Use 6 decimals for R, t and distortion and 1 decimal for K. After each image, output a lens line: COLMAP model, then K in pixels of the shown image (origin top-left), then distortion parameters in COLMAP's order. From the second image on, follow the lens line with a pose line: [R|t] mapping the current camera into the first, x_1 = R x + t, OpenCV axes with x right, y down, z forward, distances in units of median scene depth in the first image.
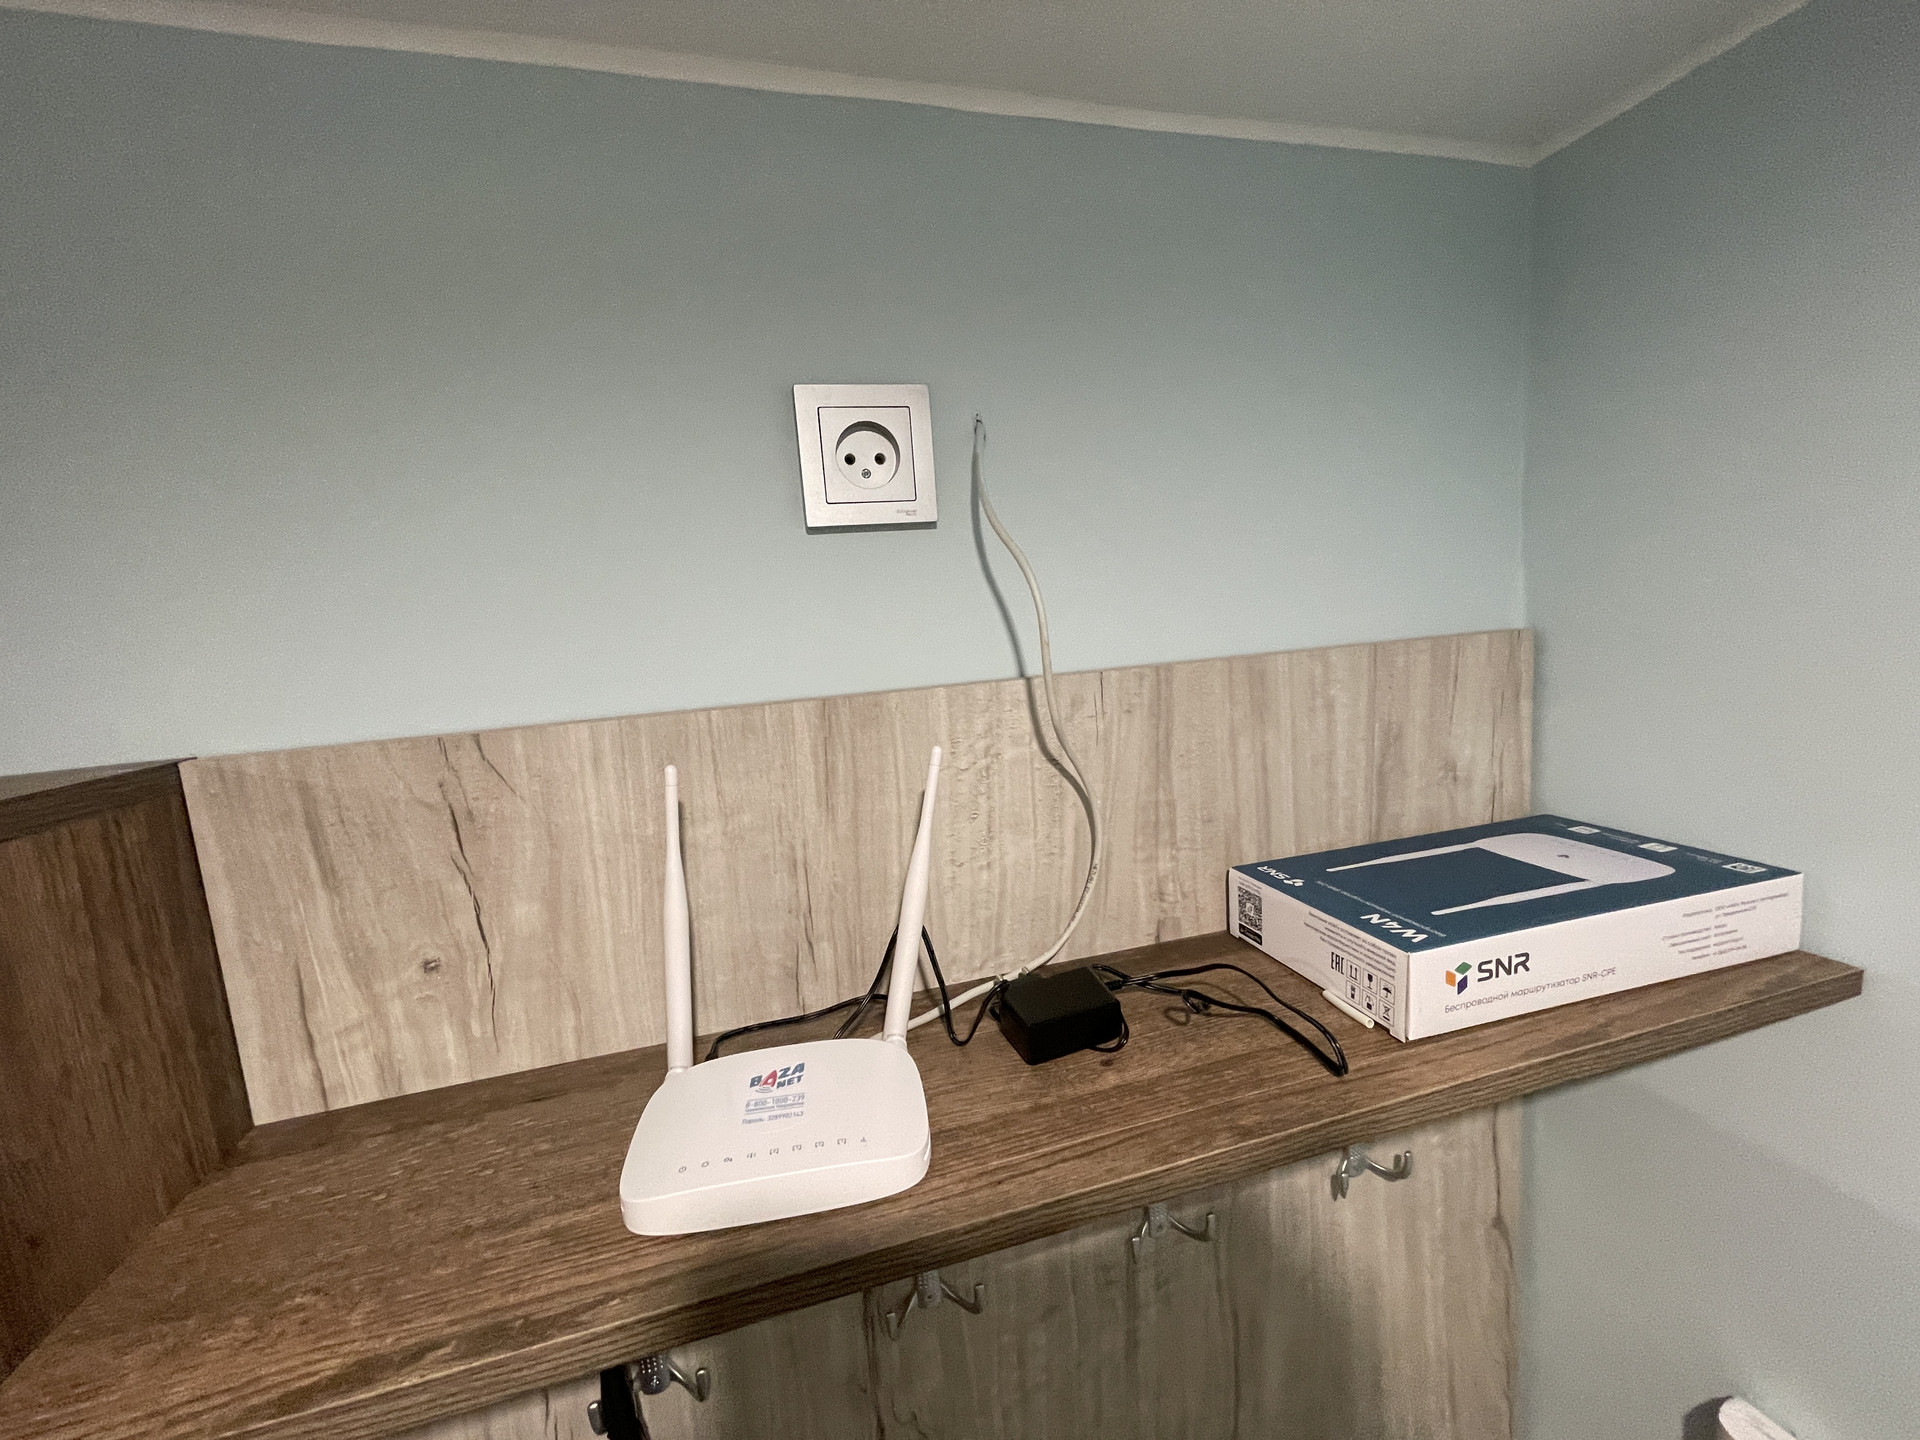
lens RADIAL K [[772.2, 0, 957.7], [0, 772.2, 719.4], [0, 0, 1]] dist [-0.004122, -0.000415]
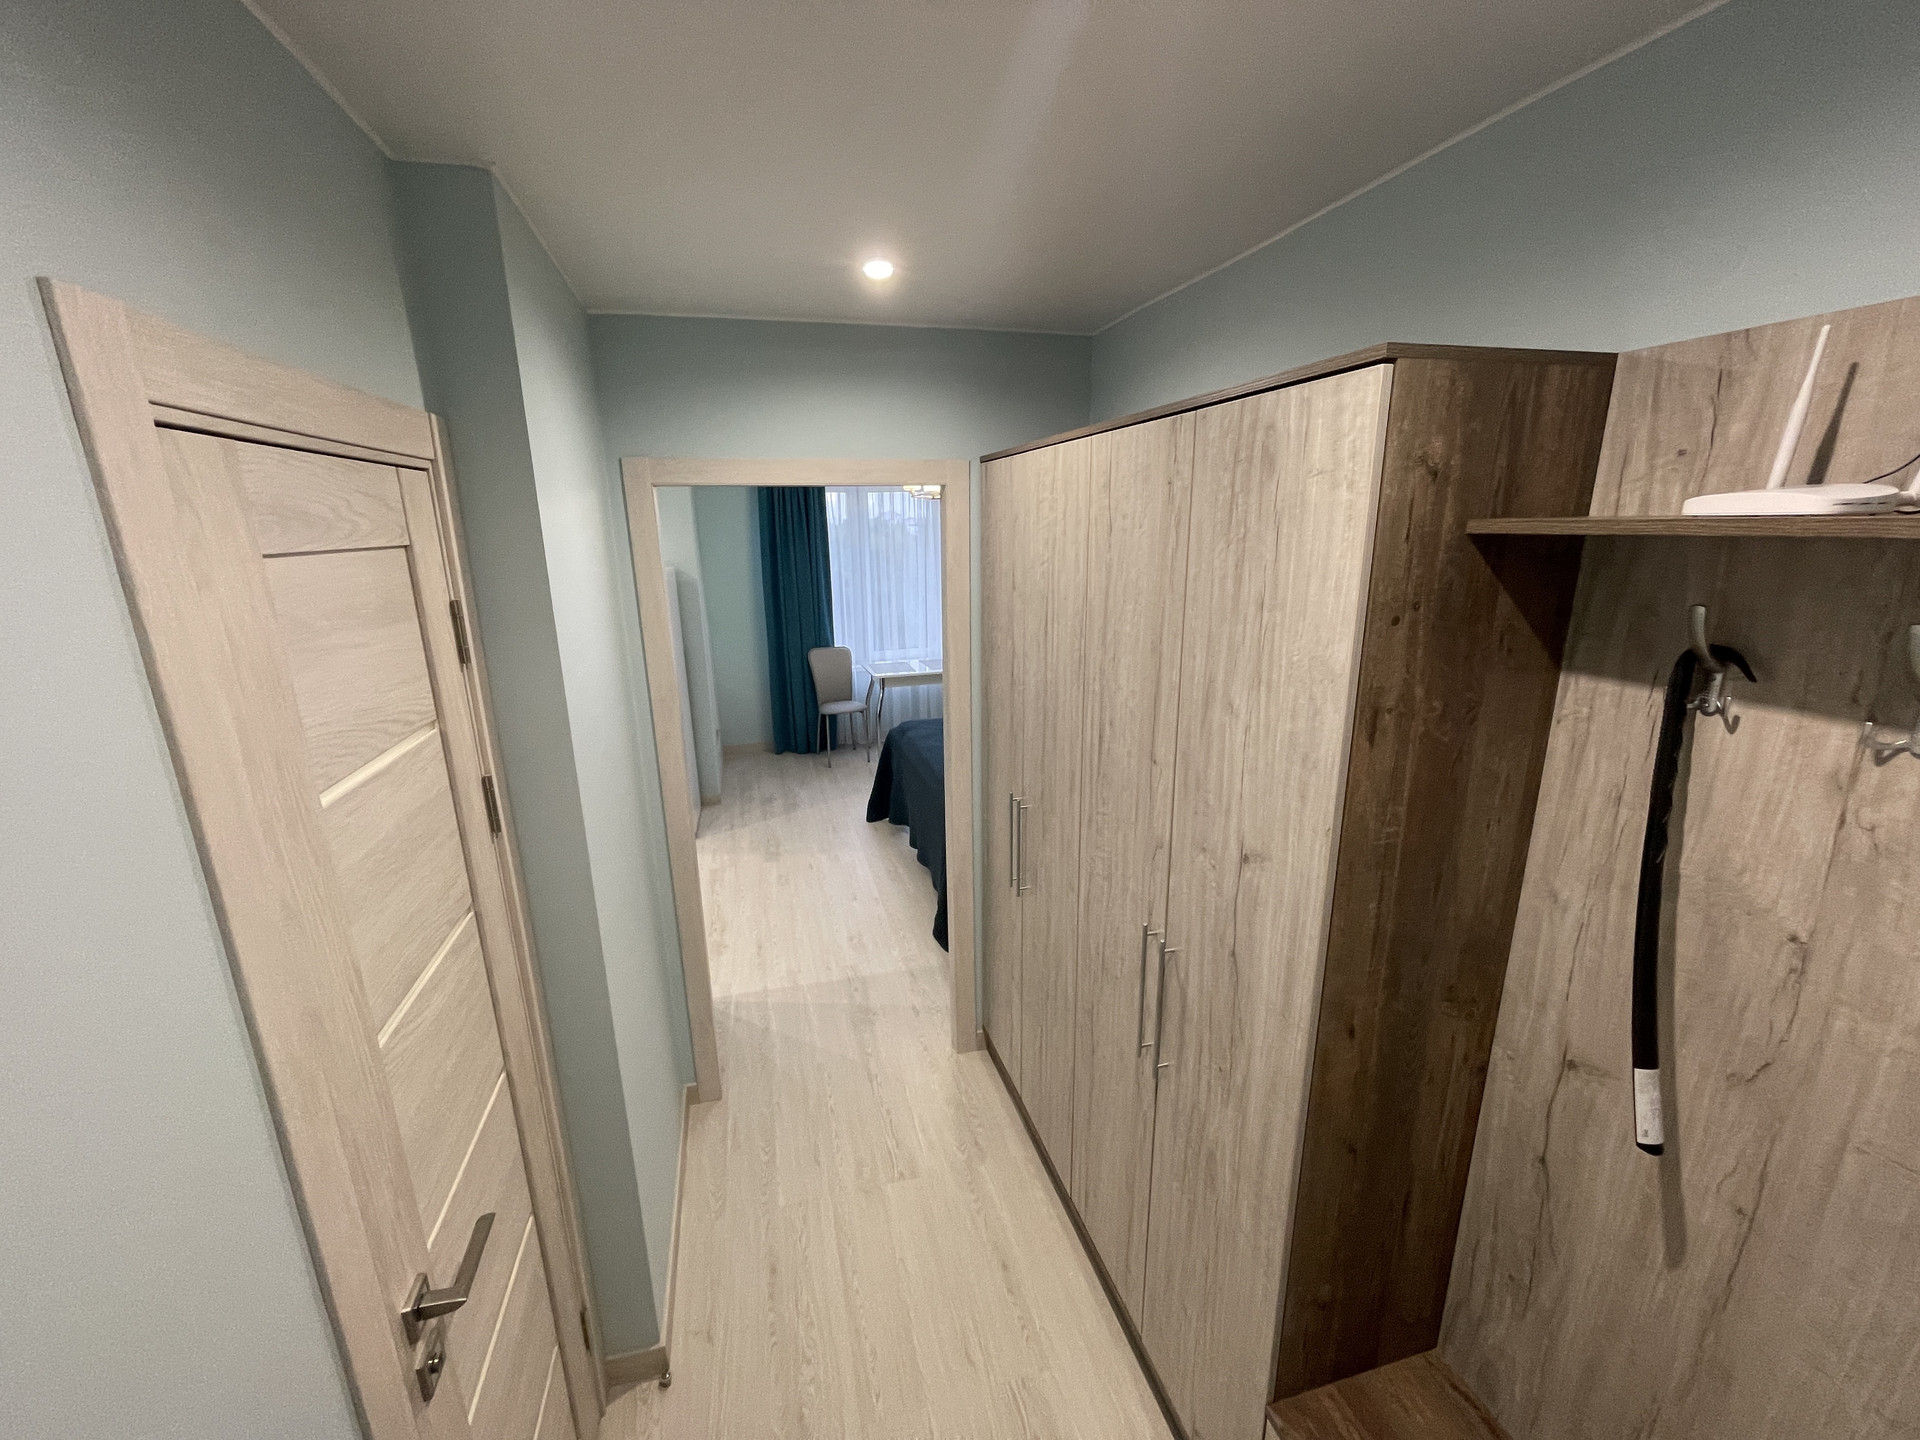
lens RADIAL K [[772.2, 0, 957.3], [0, 772.2, 720.8], [0, 0, 1]] dist [-0.004122, -0.000415]
pose [[0.003299, 0.315442, -0.948939, 1.580278], [-0.121160, 0.942079, 0.312741, 0.602873], [0.992628, 0.113941, 0.041326, -1.006169]]
